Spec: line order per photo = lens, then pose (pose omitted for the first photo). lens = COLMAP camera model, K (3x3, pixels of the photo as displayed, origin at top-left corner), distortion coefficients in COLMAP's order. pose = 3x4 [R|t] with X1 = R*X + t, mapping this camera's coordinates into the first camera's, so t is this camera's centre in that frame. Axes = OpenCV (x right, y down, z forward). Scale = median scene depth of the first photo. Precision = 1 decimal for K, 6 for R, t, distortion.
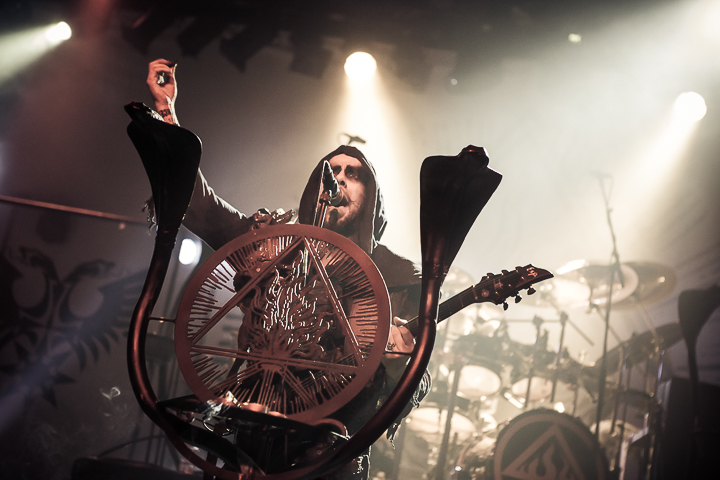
lens RADIAL K [[1425.7, 0, 348.3], [0, 1425.7, 237.3], [0, 0, 1]] dist [0.332376, -0.403353]
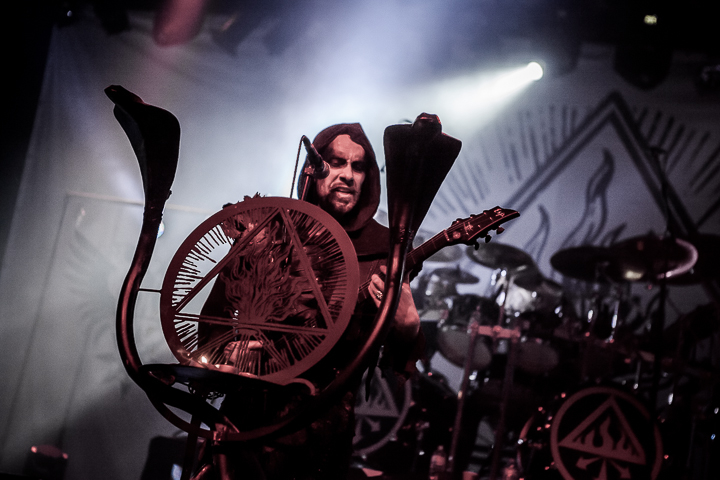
lens RADIAL K [[1391.1, 0, 360.0], [0, 1391.1, 240.0], [0, 0, 1]] dist [0.288151, -0.033386]
pose [[0.995624, -0.030431, -0.088355, 0.058636], [0.030773, 0.999523, 0.002515, 0.011198], [0.088236, -0.005223, 0.996086, -0.007657]]
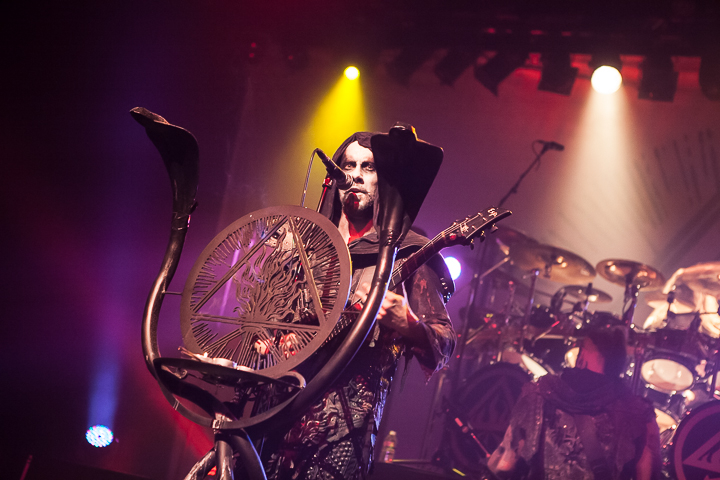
lens RADIAL K [[1391.1, 0, 360.0], [0, 1391.1, 240.0], [0, 0, 1]] dist [0.288151, -0.033386]
pose [[0.963756, -0.046846, -0.262639, 0.156631], [0.040792, 0.998762, -0.028461, 0.026402], [0.263647, 0.016716, 0.964474, -0.023967]]
